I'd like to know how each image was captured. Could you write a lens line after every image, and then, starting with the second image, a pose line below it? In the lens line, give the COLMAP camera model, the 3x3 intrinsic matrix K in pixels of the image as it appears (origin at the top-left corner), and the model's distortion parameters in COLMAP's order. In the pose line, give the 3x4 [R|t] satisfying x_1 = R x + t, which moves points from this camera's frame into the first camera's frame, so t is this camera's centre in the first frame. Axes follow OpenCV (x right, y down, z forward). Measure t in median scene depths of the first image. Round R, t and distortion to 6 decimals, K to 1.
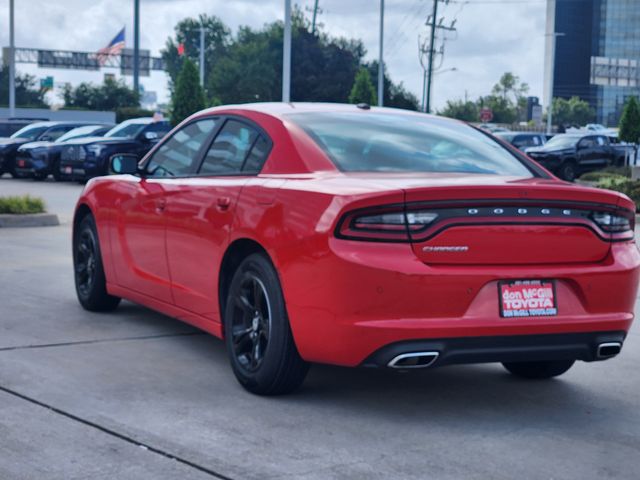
lens RADIAL K [[1241.0, 0, 320.0], [0, 1241.0, 240.0], [0, 0, 1]] dist [-0.464706, 4.484293]
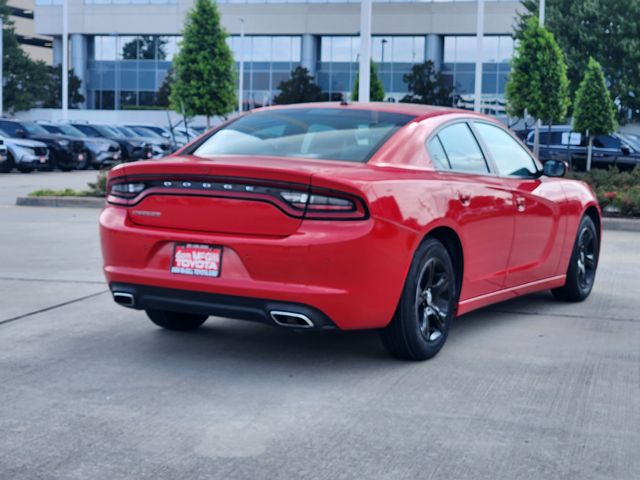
lens RADIAL K [[1241.0, 0, 320.0], [0, 1241.0, 240.0], [0, 0, 1]] dist [-0.464706, 4.484293]
pose [[0.560877, 0.051888, -0.826271, 1.197048], [-0.070810, 0.997383, 0.014567, 0.003518], [0.824865, 0.050338, 0.563084, 0.436832]]
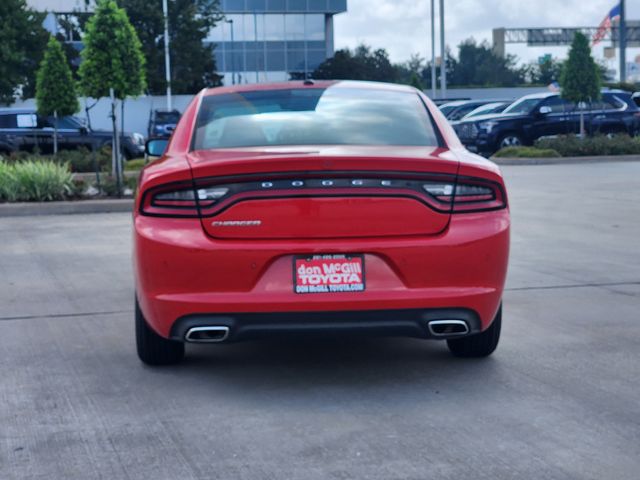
lens RADIAL K [[1241.0, 0, 320.0], [0, 1241.0, 240.0], [0, 0, 1]] dist [-0.464706, 4.484293]
pose [[0.916904, -0.011557, -0.398940, 0.549639], [0.019328, 0.999694, 0.015463, 0.006143], [0.398640, -0.021889, 0.916846, 0.106625]]
